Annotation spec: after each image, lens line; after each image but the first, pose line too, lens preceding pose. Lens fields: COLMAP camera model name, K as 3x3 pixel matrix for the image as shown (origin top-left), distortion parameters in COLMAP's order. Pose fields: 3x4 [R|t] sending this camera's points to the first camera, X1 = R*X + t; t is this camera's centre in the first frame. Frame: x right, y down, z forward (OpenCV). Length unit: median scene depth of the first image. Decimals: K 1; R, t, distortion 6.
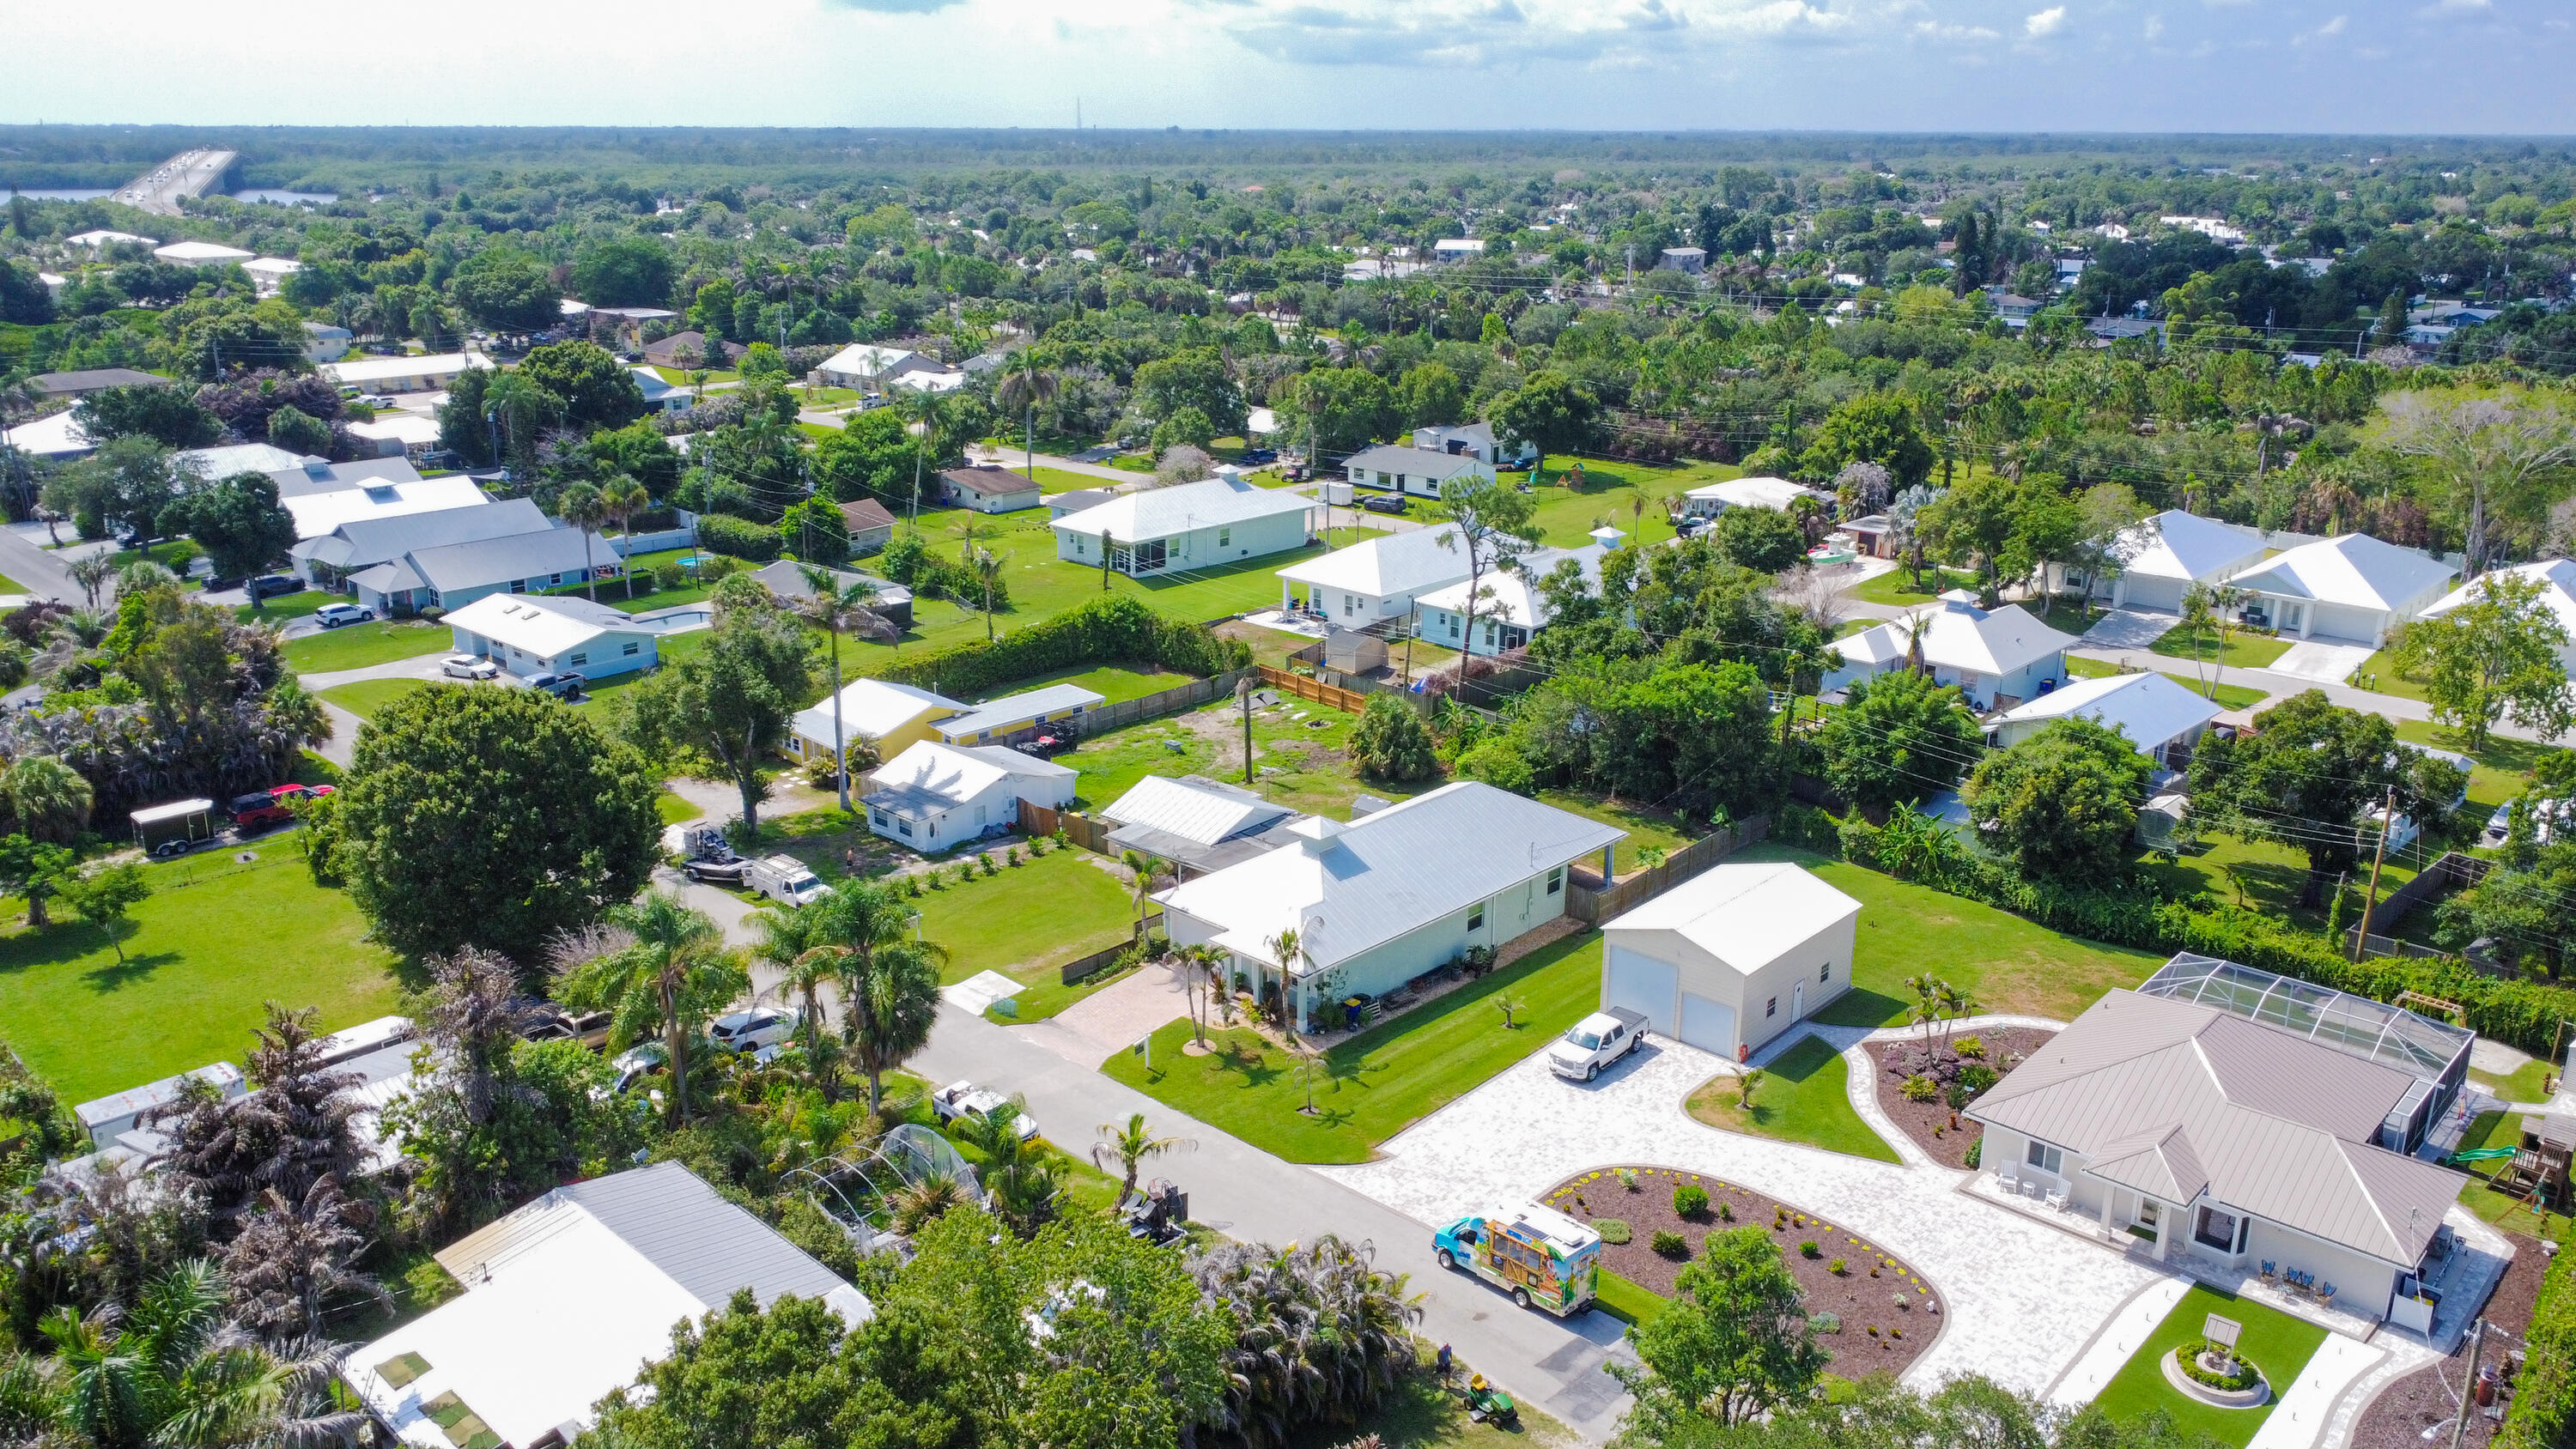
lens RADIAL K [[1930.9, 0, 1288.0], [0, 1930.9, 724.5], [0, 0, 1]] dist [0.004730, 0.003126]
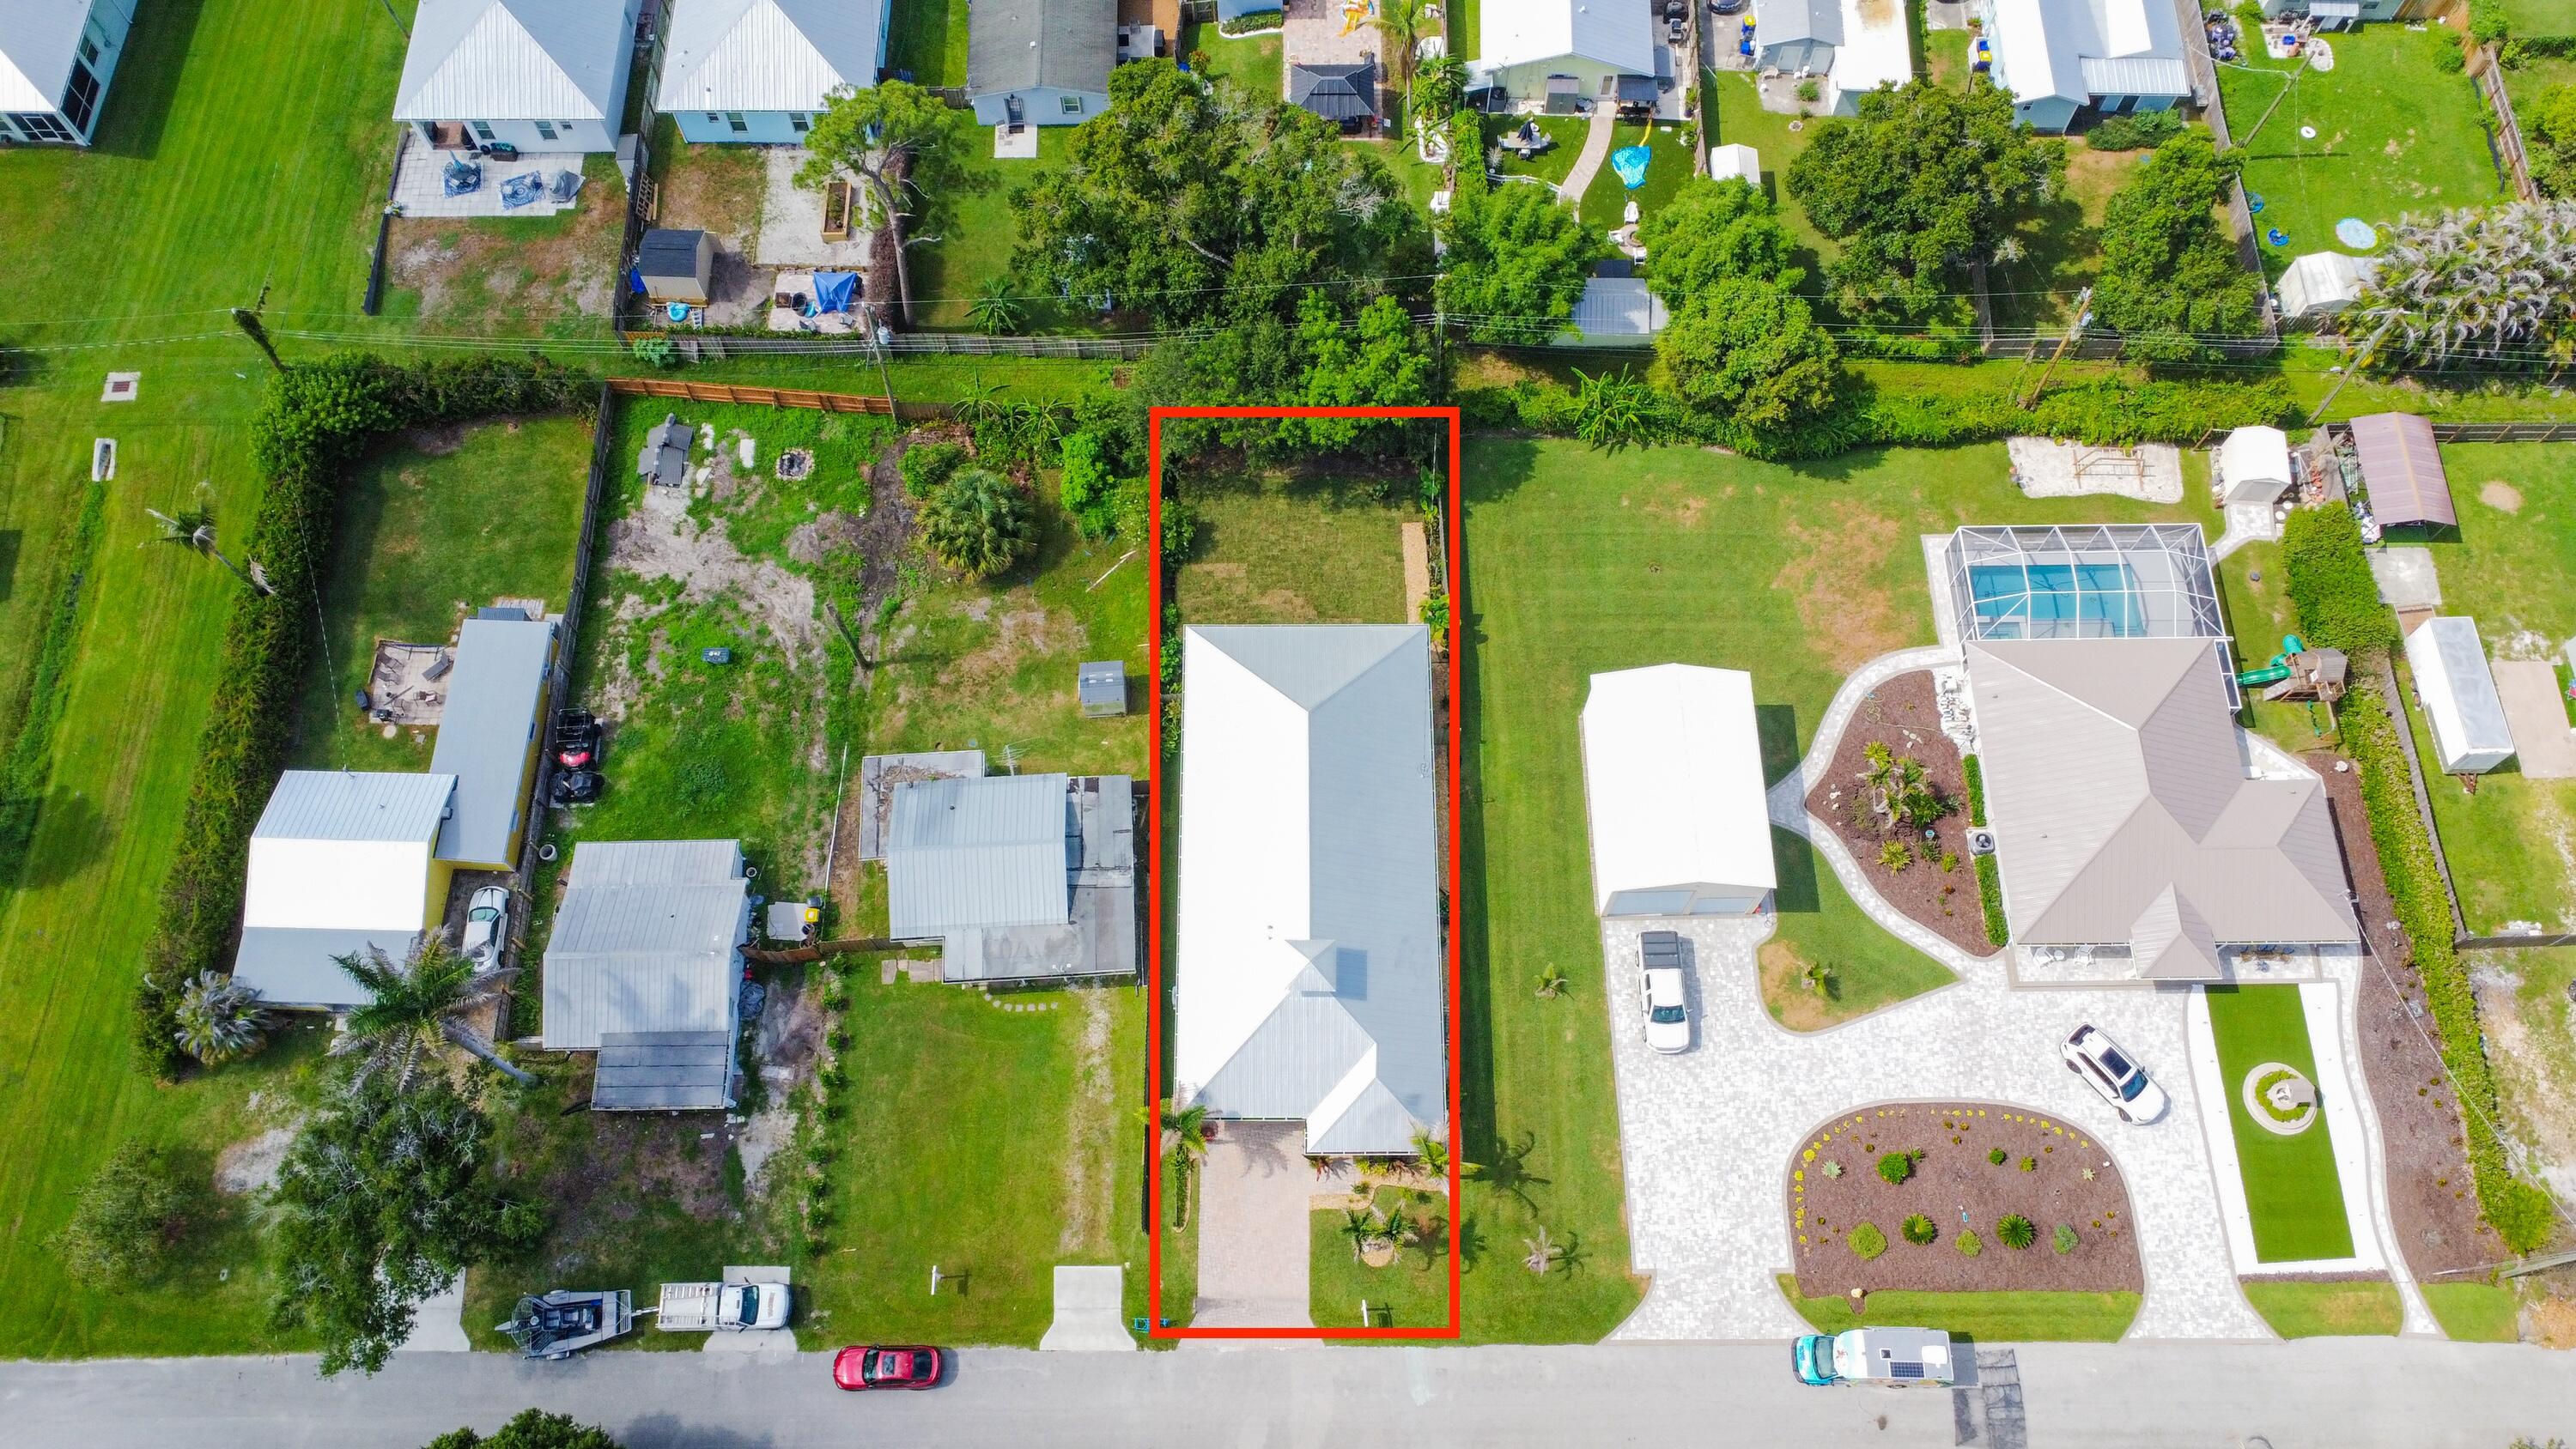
lens RADIAL K [[1930.9, 0, 1288.0], [0, 1930.9, 724.5], [0, 0, 1]] dist [0.004730, 0.003126]
pose [[0.725333, -0.635495, 0.264648, -0.172411], [0.210565, 0.570826, 0.793612, -0.792085], [-0.655404, -0.519907, 0.547852, 0.631870]]
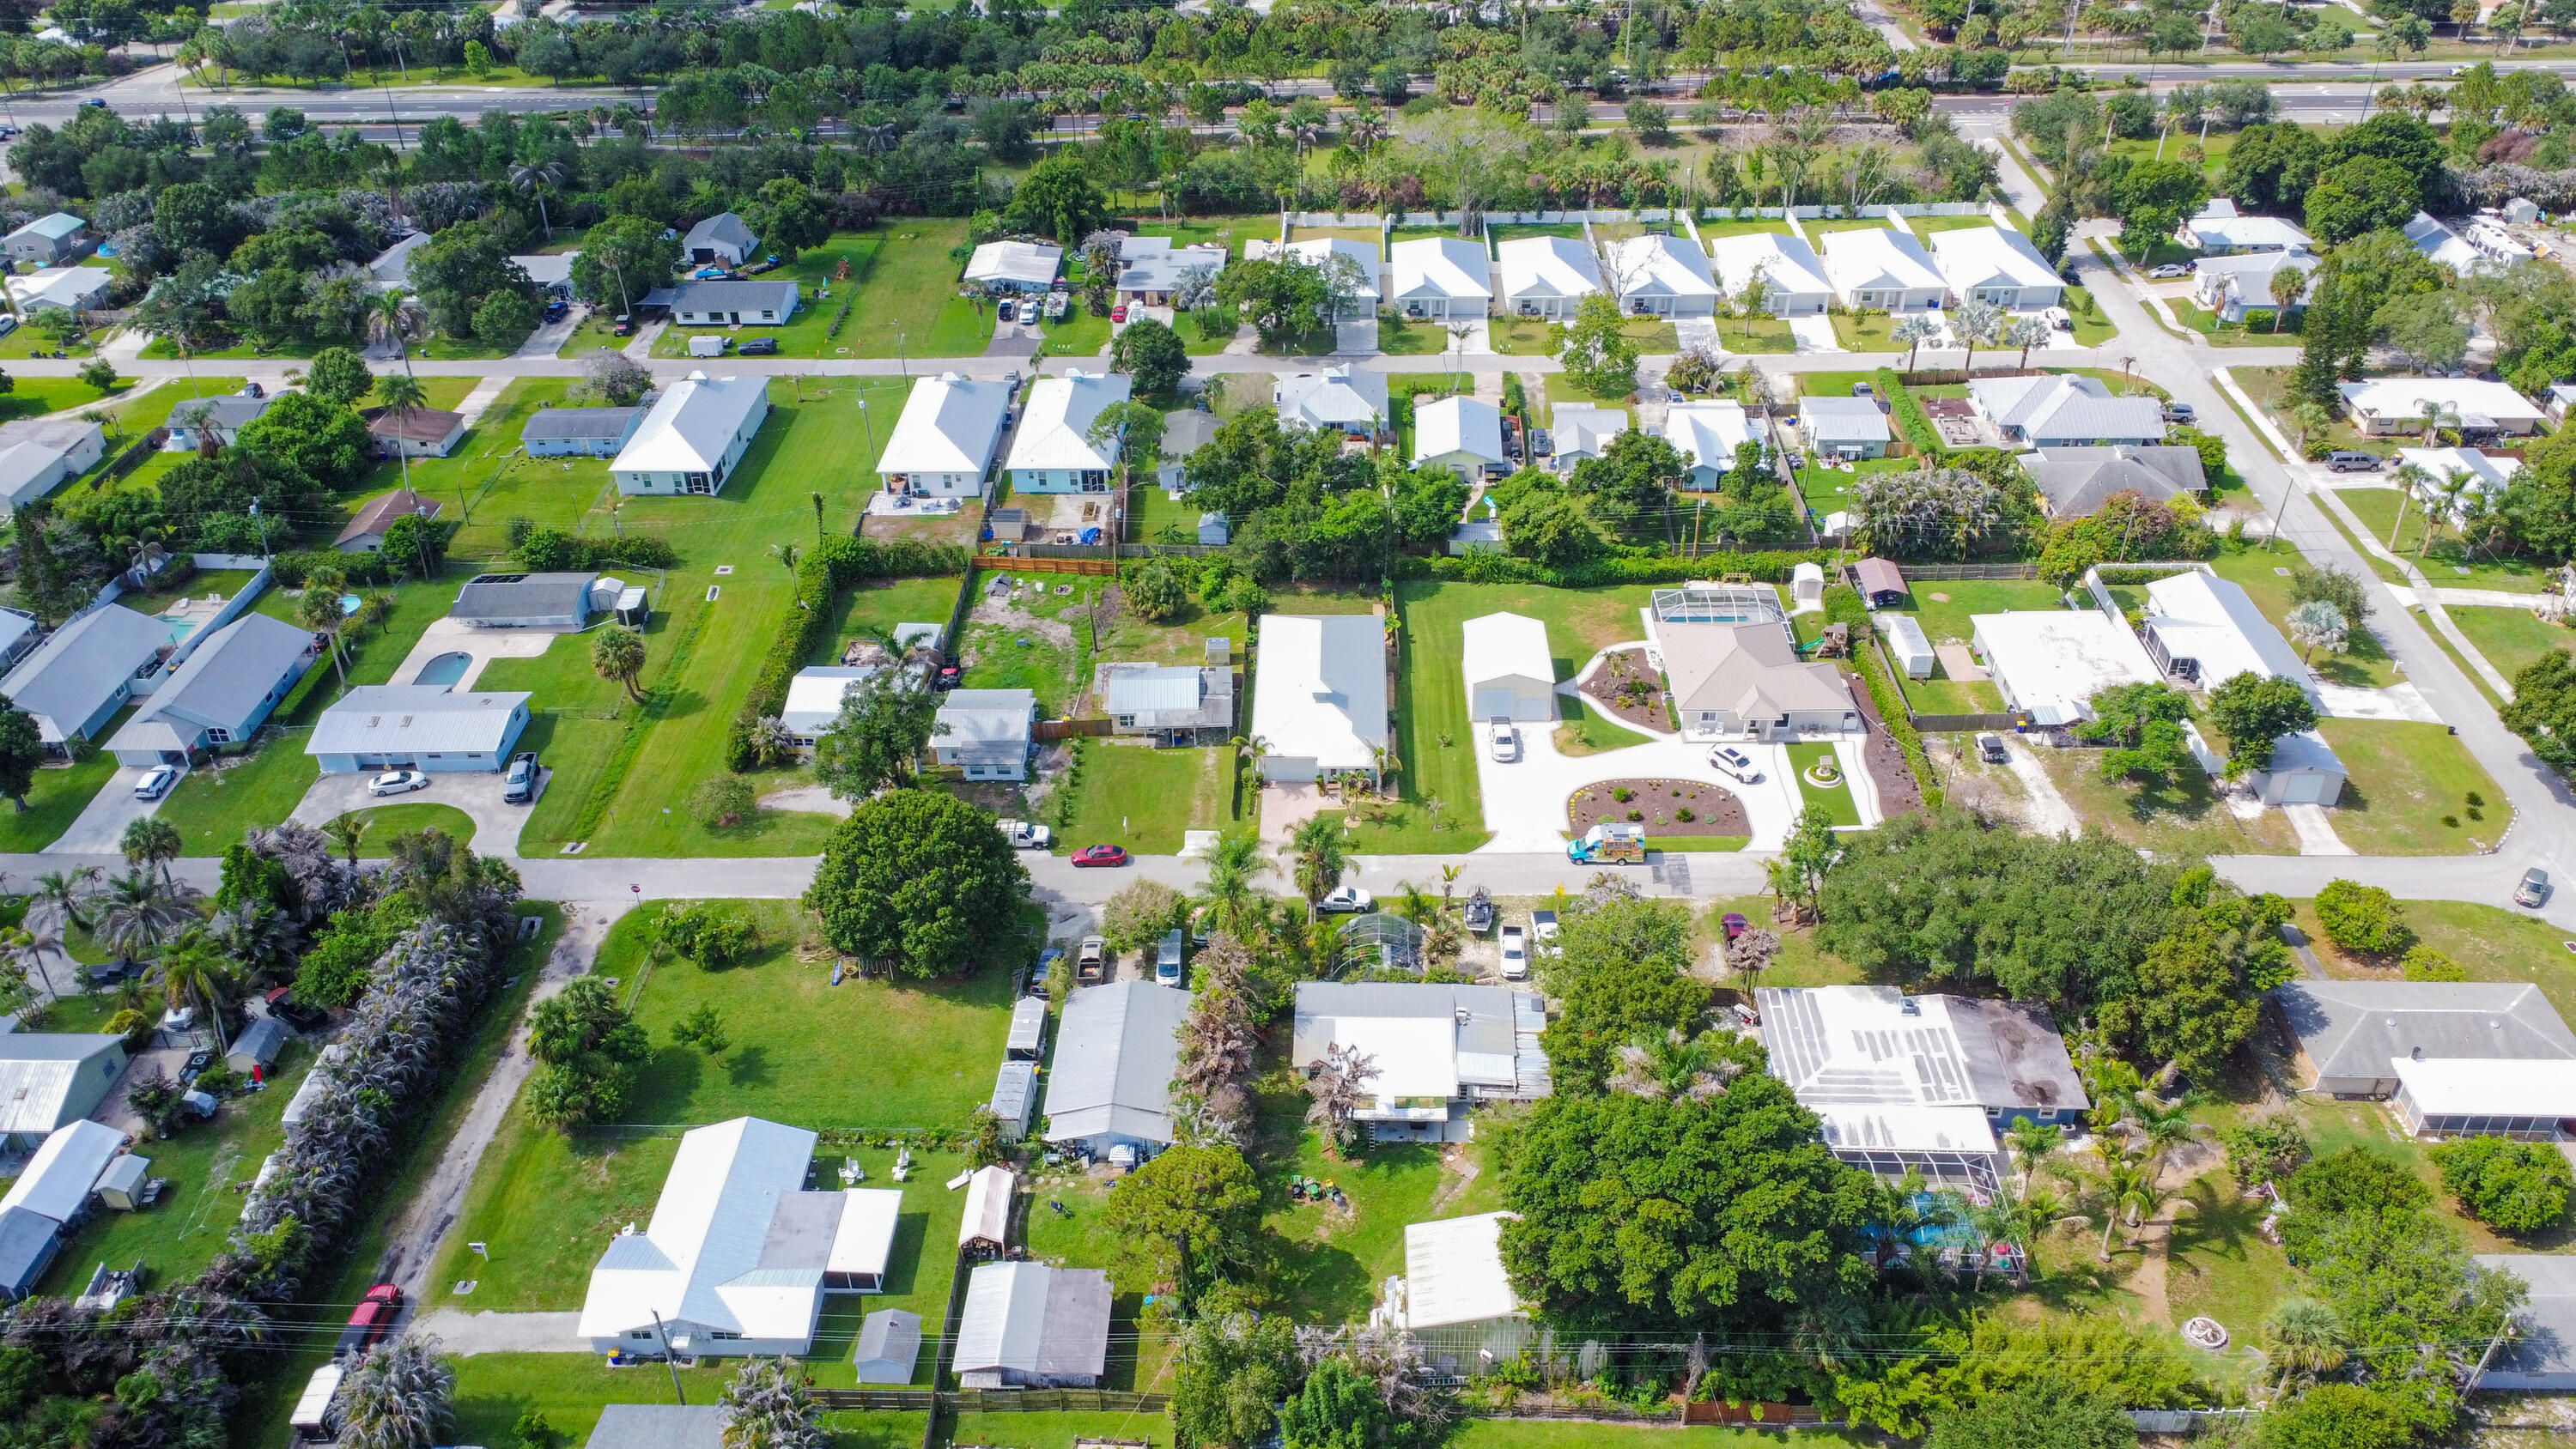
lens RADIAL K [[1930.9, 0, 1288.0], [0, 1930.9, 724.5], [0, 0, 1]] dist [0.004730, 0.003126]
pose [[0.744338, -0.387800, 0.543665, -1.109766], [0.218671, 0.910765, 0.350271, -0.612303], [-0.630986, -0.141836, 0.762718, -0.412151]]
